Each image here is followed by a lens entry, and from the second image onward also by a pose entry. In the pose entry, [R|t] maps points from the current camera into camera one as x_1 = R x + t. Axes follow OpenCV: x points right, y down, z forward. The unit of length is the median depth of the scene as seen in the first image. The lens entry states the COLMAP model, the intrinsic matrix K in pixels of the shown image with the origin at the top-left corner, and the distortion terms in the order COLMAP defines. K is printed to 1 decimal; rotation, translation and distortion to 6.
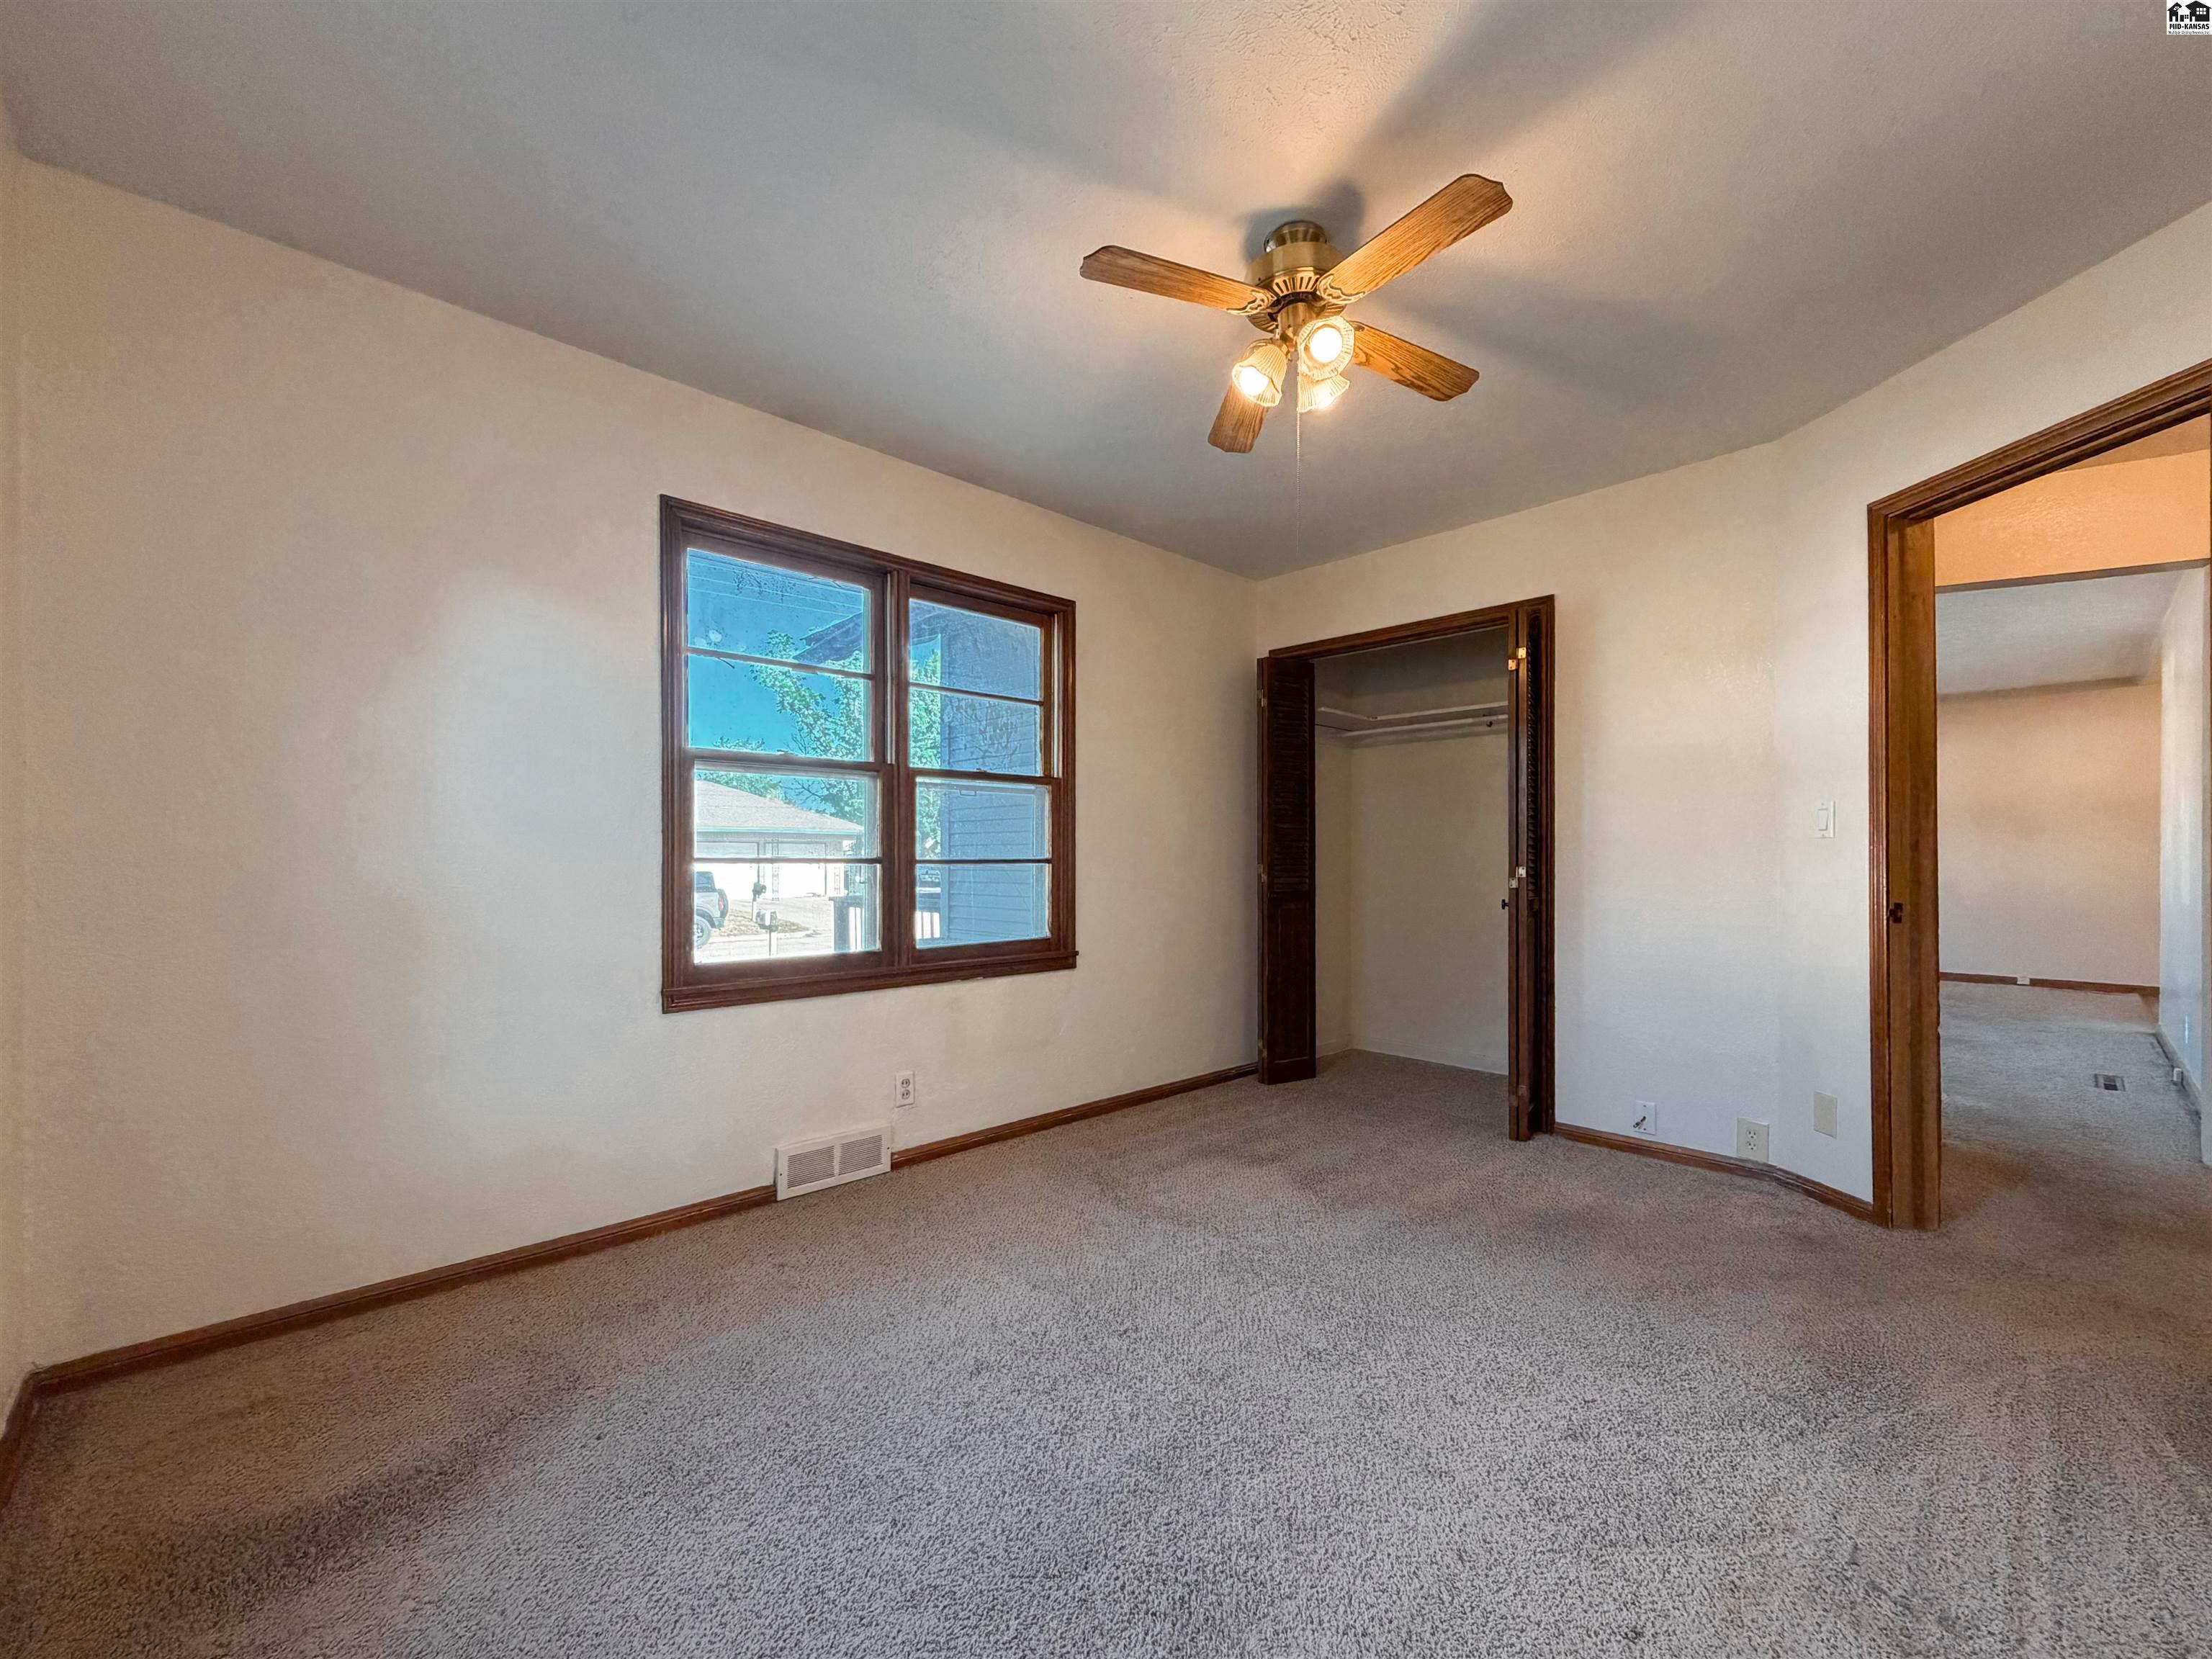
lens RADIAL K [[873.0, 0, 1112.8], [0, 873.0, 849.0], [0, 0, 1]] dist [-0.001945, 0.000160]
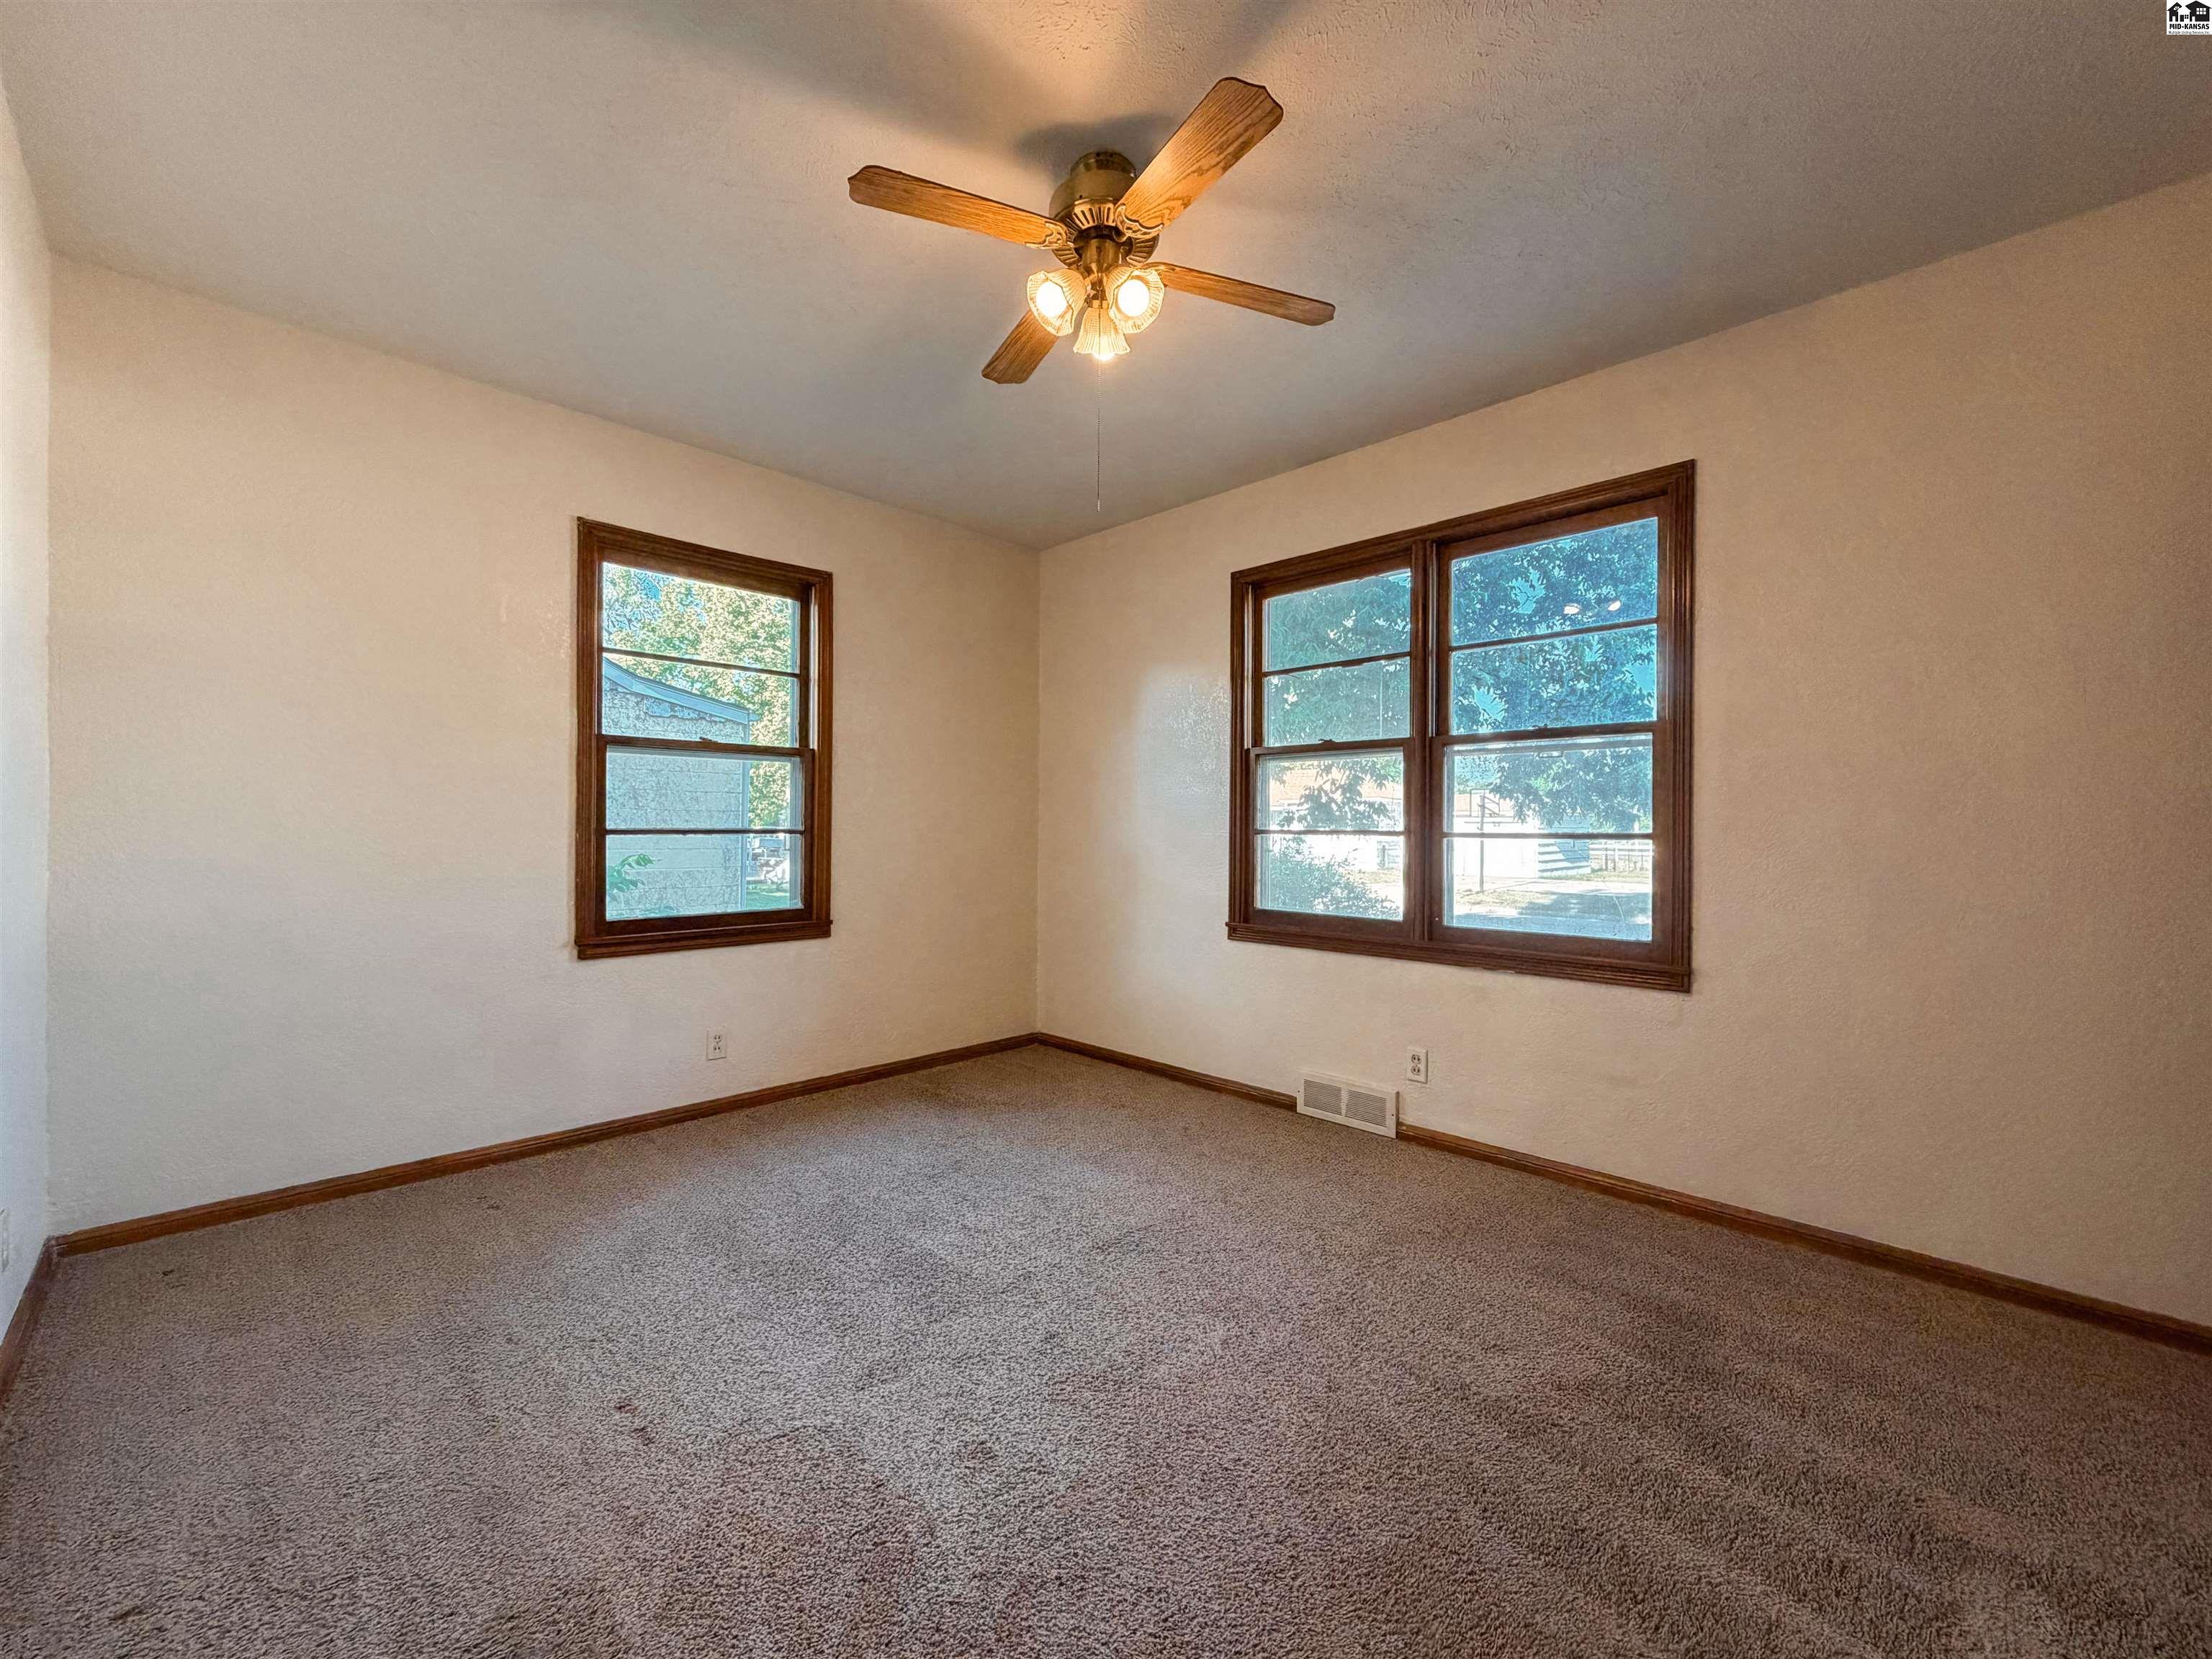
lens RADIAL K [[873.0, 0, 1117.1], [0, 873.0, 826.1], [0, 0, 1]] dist [-0.001945, 0.000160]
pose [[0.065266, -0.002506, -0.997865, 0.731572], [-0.002381, 0.999994, -0.002667, 0.008863], [0.997865, 0.002550, 0.065260, 0.605502]]
